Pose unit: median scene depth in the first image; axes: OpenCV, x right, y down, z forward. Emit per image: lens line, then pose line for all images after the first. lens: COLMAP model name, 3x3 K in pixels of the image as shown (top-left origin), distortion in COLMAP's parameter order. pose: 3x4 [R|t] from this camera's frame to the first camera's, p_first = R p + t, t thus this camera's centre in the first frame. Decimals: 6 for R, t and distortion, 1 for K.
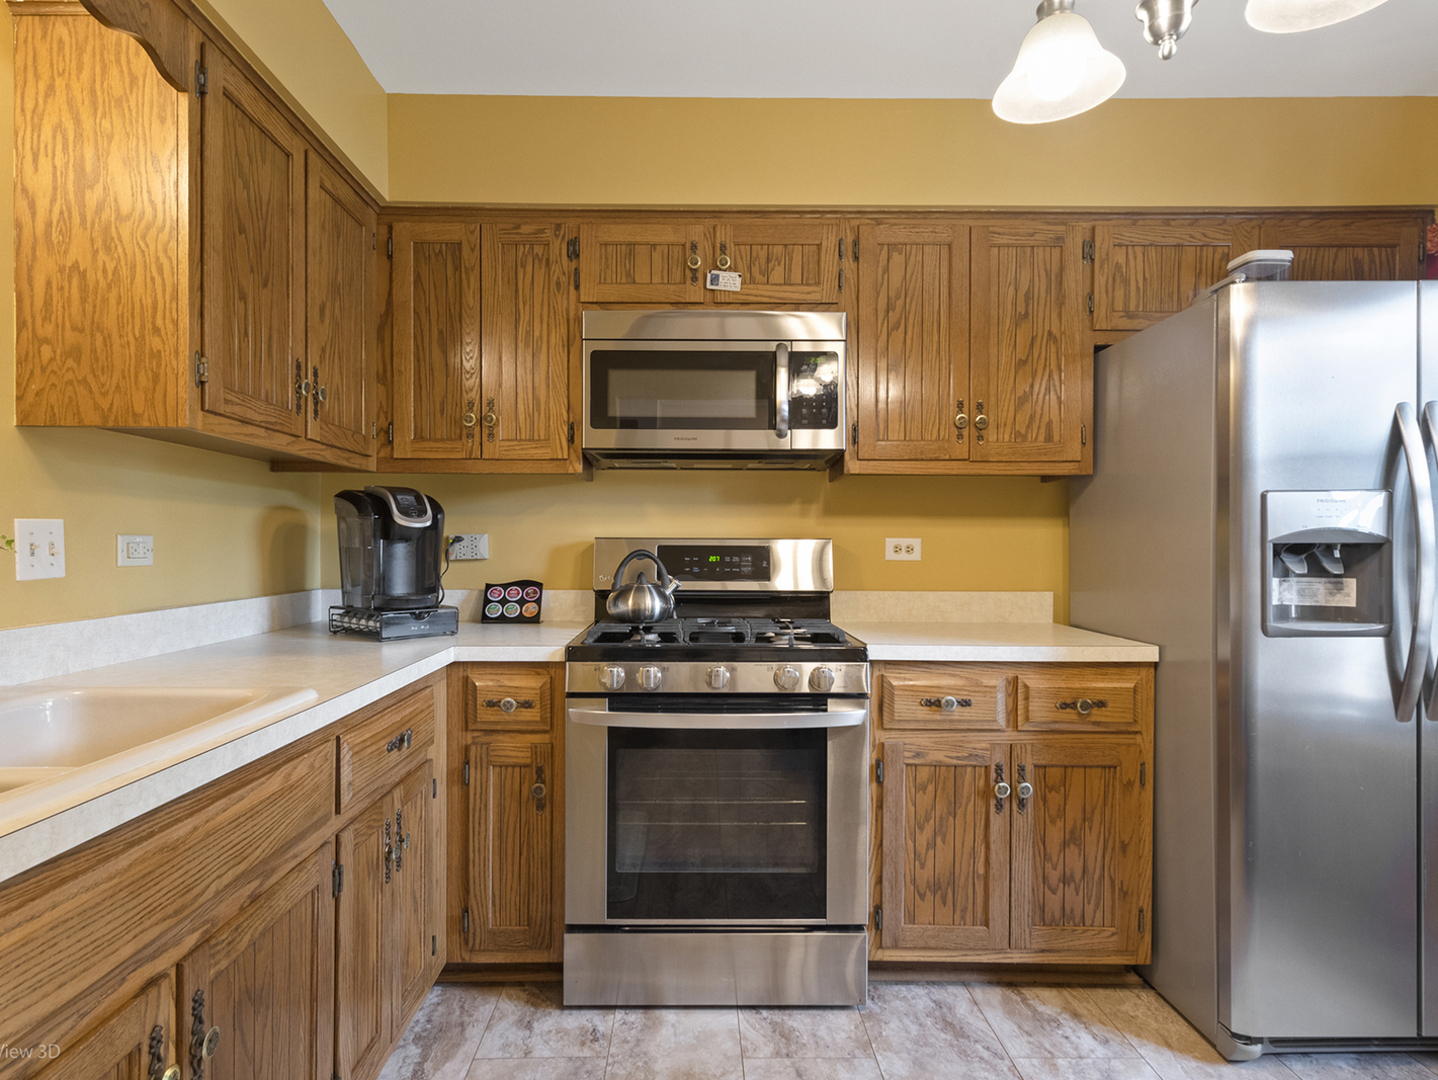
lens RADIAL K [[818.5, 0, 703.8], [0, 818.5, 549.5], [0, 0, 1]] dist [0.013250, -0.000300]
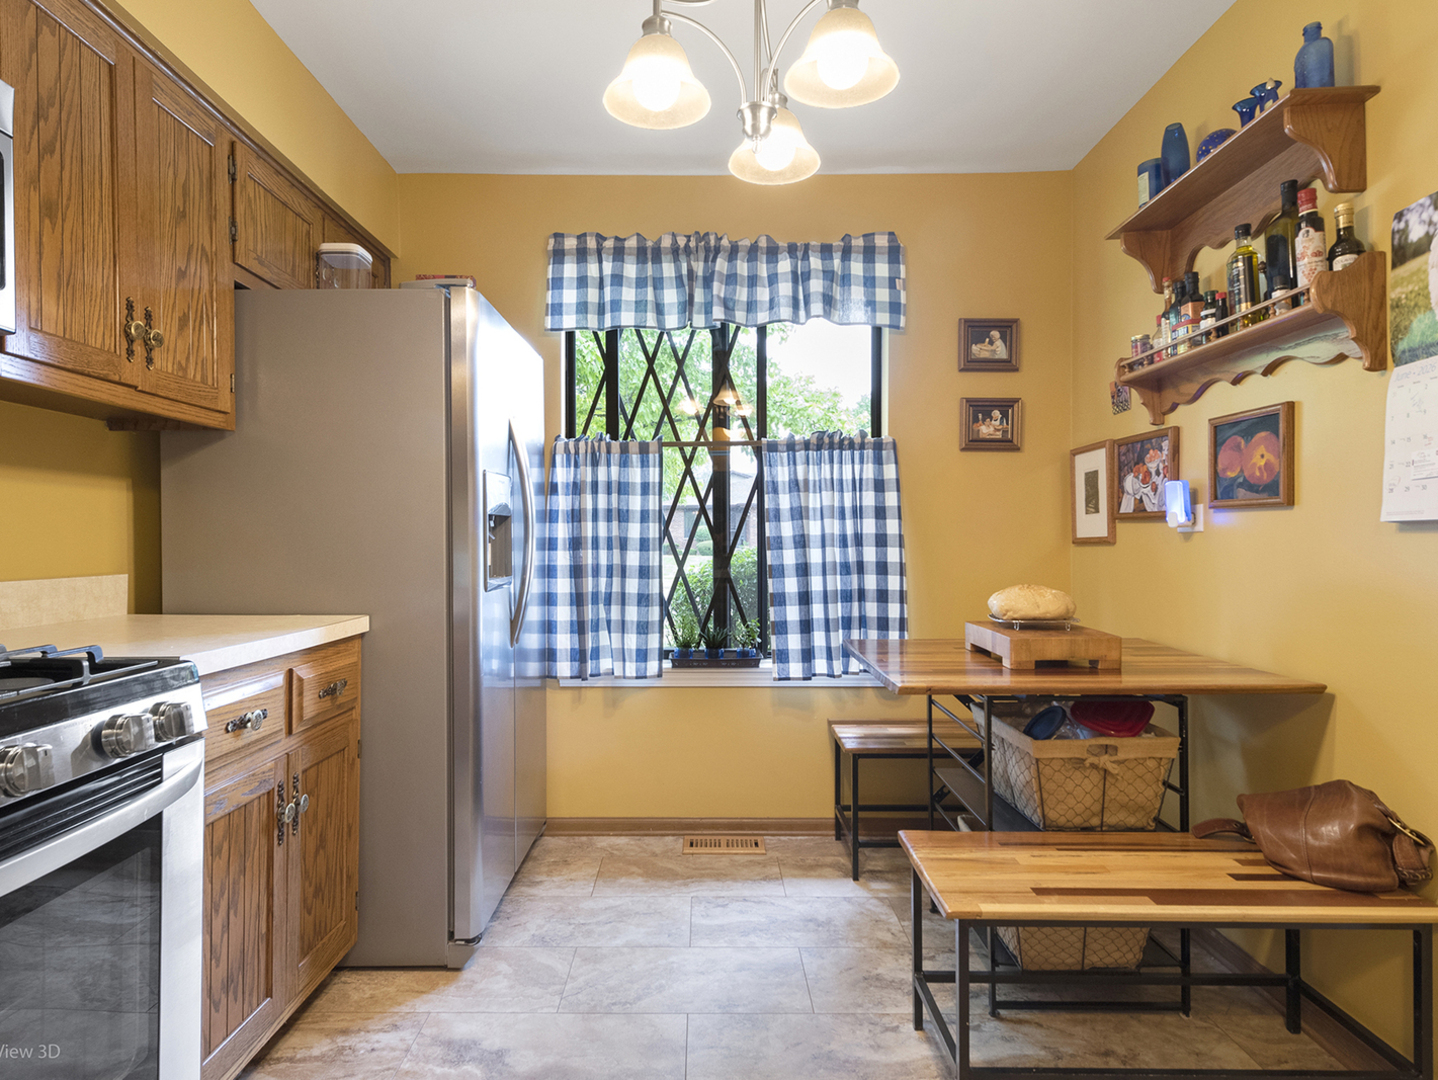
lens RADIAL K [[818.5, 0, 710.4], [0, 818.5, 536.7], [0, 0, 1]] dist [0.013250, -0.000300]
pose [[0.011664, -0.000398, 0.999932, -0.435960], [0.001573, 0.999999, 0.000380, 0.021980], [-0.999931, 0.001568, 0.011665, 0.571467]]
